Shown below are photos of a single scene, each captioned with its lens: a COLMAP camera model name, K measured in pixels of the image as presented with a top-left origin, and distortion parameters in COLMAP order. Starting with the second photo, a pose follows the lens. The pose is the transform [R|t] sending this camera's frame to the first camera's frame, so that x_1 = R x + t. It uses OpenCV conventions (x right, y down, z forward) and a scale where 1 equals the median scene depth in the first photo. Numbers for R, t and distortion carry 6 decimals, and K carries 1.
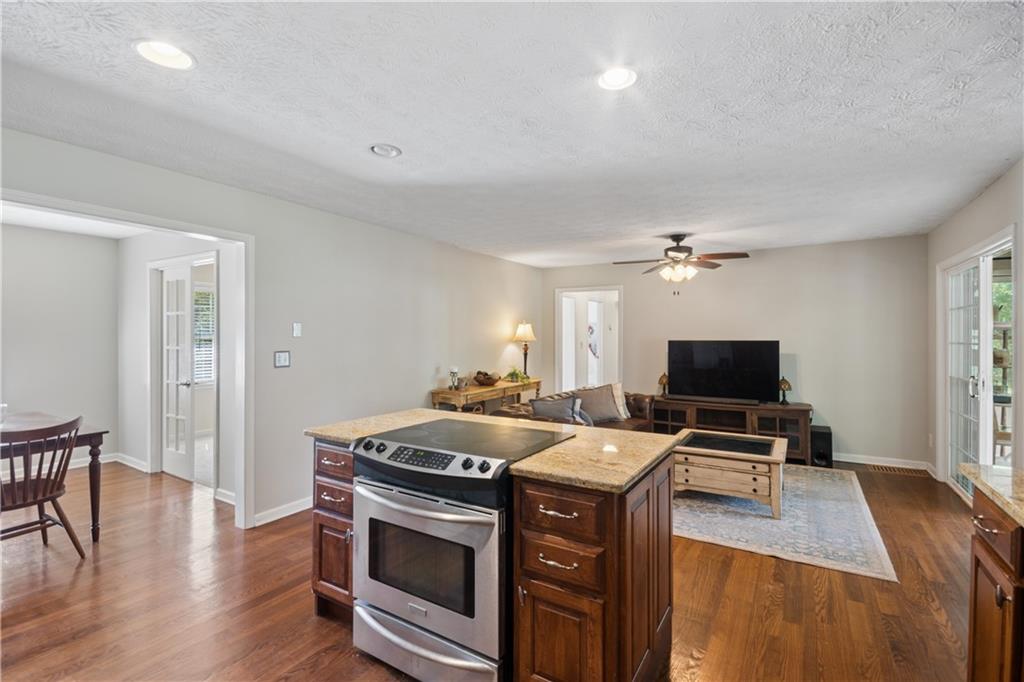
lens RADIAL K [[459.6, 0, 506.6], [0, 459.6, 334.6], [0, 0, 1]] dist [0.021056, -0.000035]
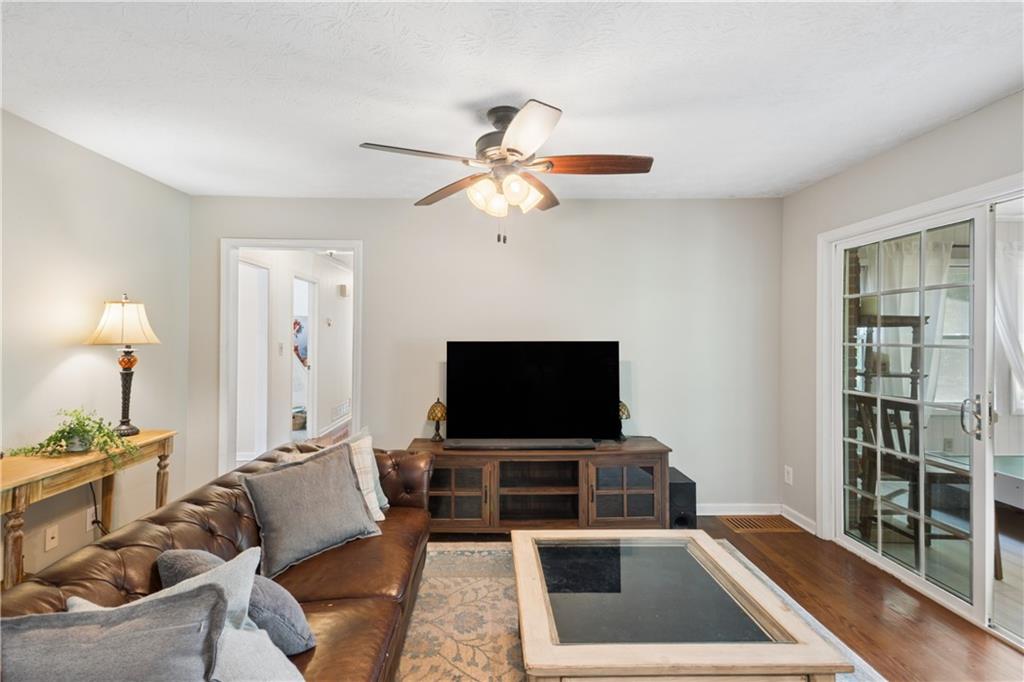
lens RADIAL K [[459.6, 0, 506.6], [0, 459.6, 334.6], [0, 0, 1]] dist [0.021056, -0.000035]
pose [[0.821460, 0.004085, 0.570252, 0.093581], [-0.004591, 0.999989, -0.000549, 0.004335], [-0.570248, -0.002167, 0.821470, 0.515484]]
